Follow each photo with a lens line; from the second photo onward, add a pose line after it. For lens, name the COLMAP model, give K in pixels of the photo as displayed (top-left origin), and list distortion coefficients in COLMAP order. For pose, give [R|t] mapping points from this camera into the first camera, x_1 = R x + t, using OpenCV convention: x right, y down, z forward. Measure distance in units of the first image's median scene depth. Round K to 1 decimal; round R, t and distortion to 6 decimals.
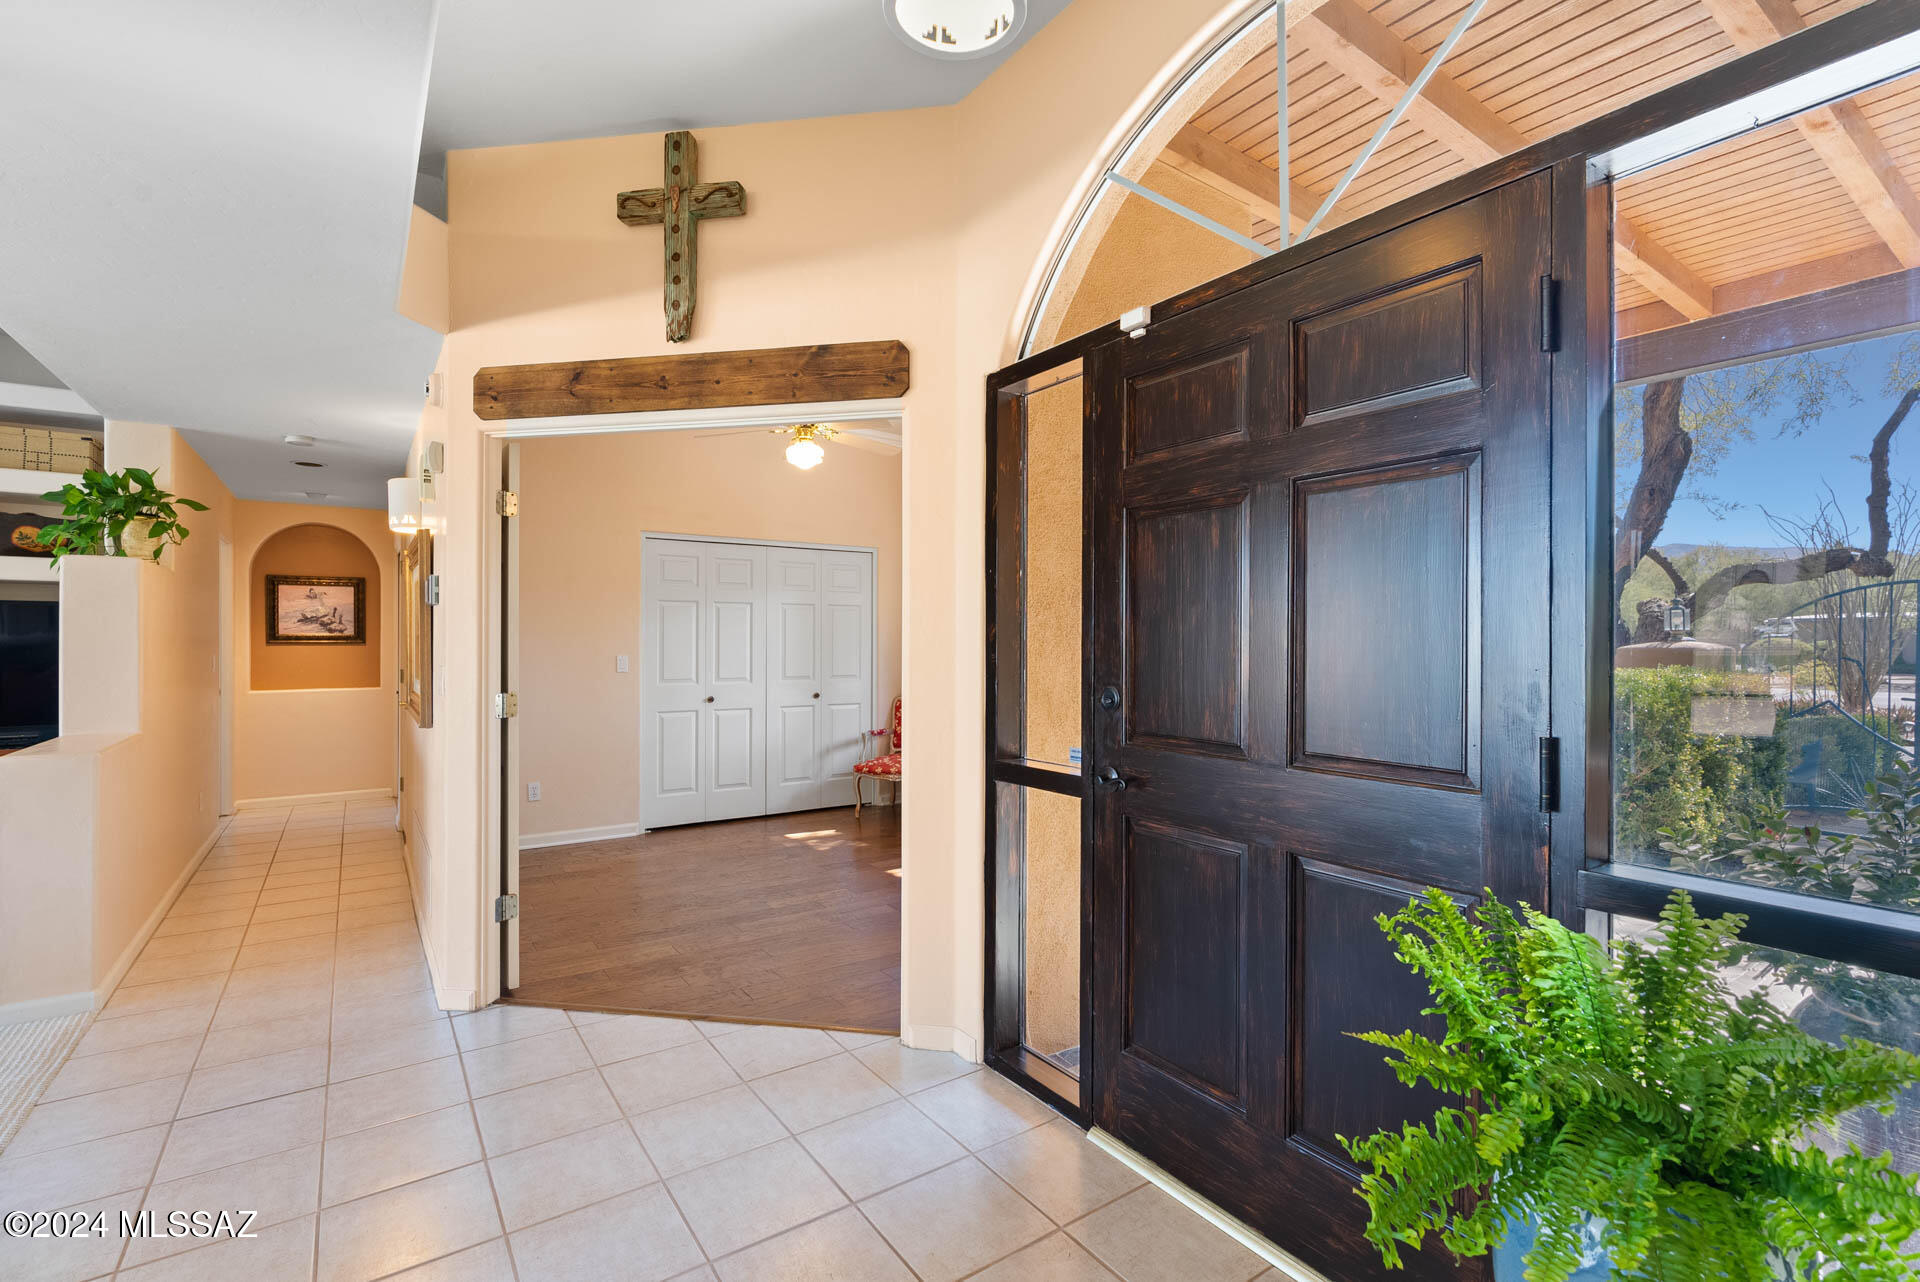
lens RADIAL K [[870.6, 0, 963.3], [0, 870.6, 647.9], [0, 0, 1]] dist [-0.002392, 0.002022]
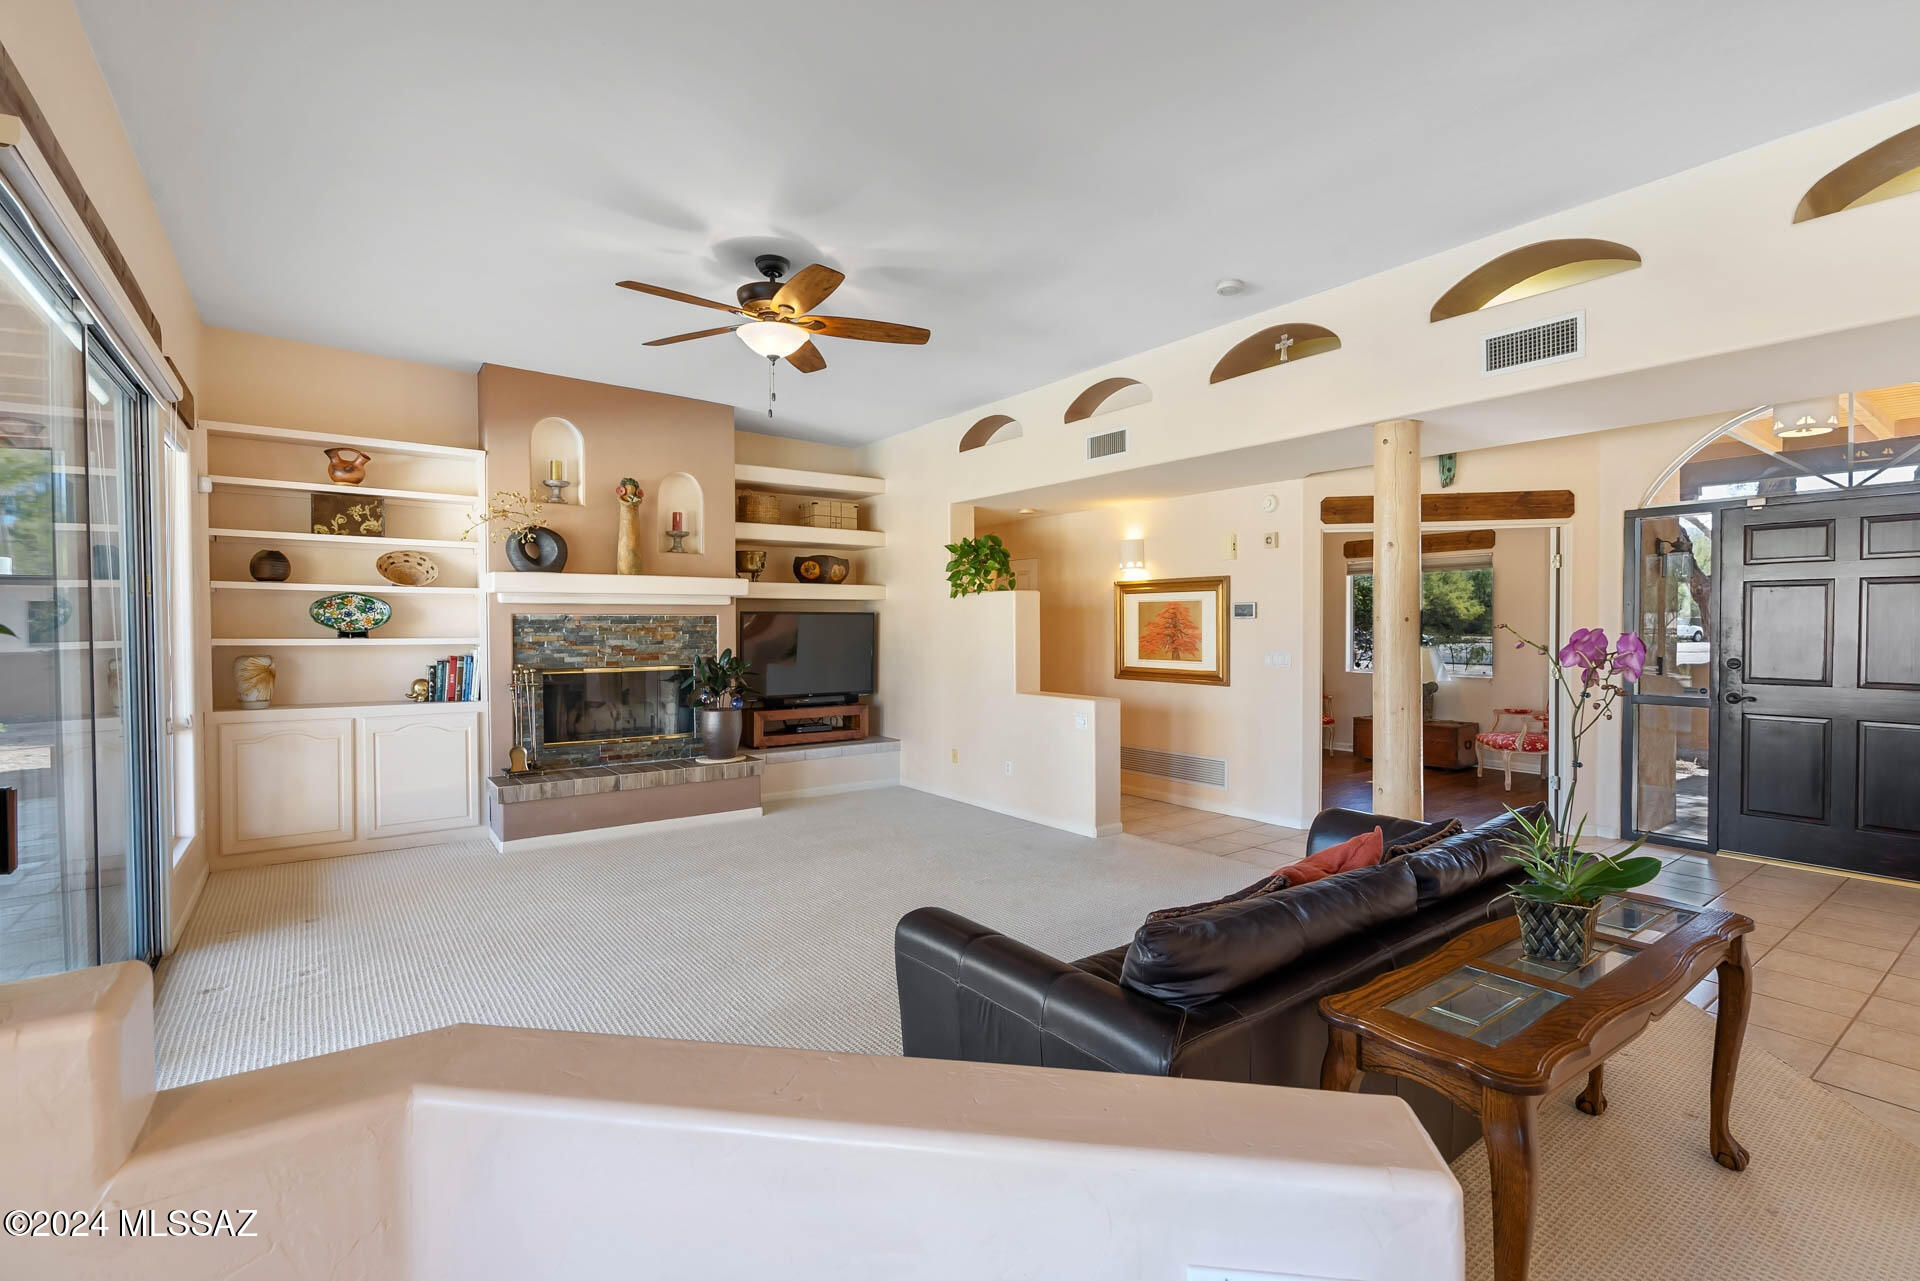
lens RADIAL K [[870.6, 0, 958.3], [0, 870.6, 638.9], [0, 0, 1]] dist [-0.002392, 0.002022]
pose [[0.999912, -0.002067, 0.013102, -1.497859], [0.002054, 0.999997, 0.000971, -0.009551], [-0.013104, -0.000944, 0.999914, -0.994563]]
